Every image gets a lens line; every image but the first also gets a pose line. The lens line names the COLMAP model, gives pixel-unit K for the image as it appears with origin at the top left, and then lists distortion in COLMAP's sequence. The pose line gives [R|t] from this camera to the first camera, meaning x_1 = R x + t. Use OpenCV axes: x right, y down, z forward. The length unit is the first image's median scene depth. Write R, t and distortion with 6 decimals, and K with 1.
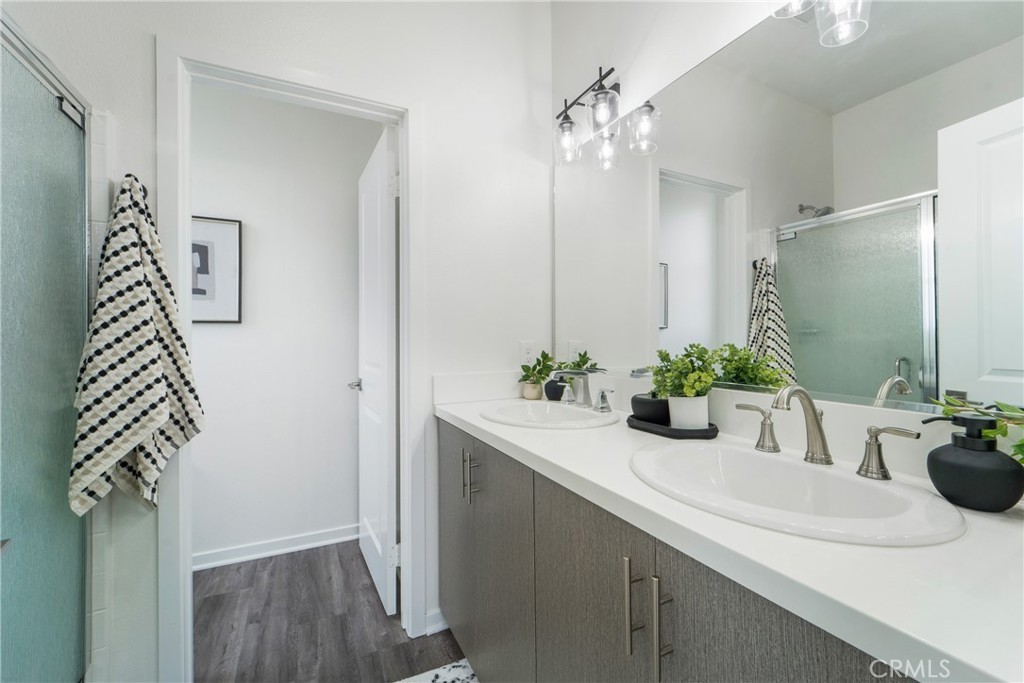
lens RADIAL K [[424.0, 0, 512.4], [0, 424.0, 335.8], [0, 0, 1]] dist [0.000257, -0.000055]
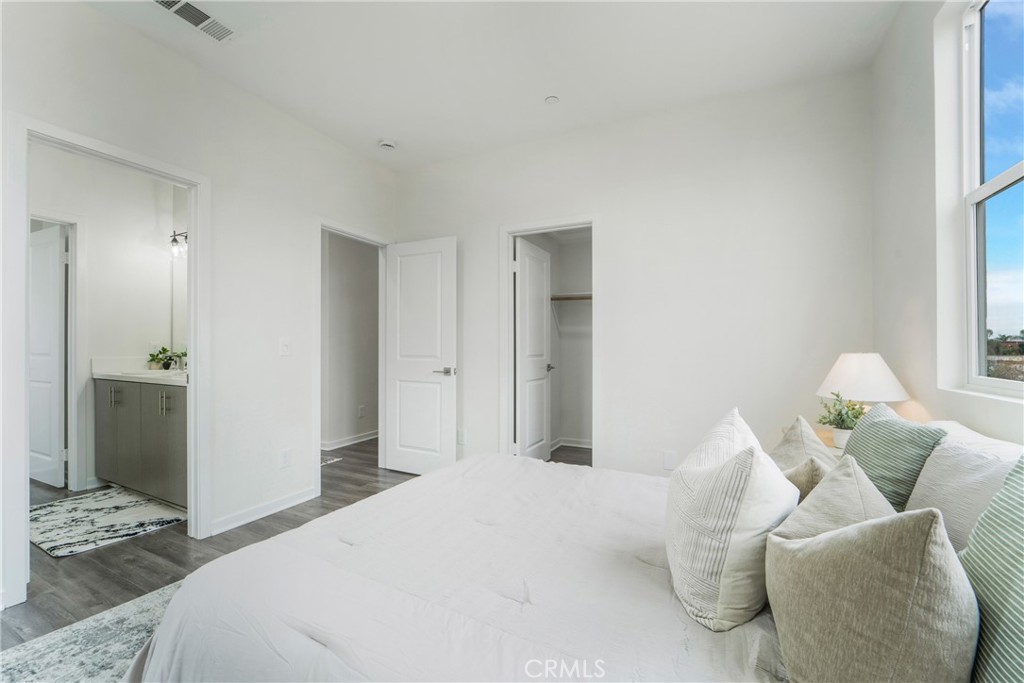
lens RADIAL K [[433.8, 0, 518.7], [0, 433.8, 340.6], [0, 0, 1]] dist [-0.026484, 0.000074]
pose [[0.799598, 0.008721, 0.600472, 0.219792], [-0.009494, 0.999953, -0.001881, -0.005765], [-0.600461, -0.004197, 0.799643, -1.730760]]
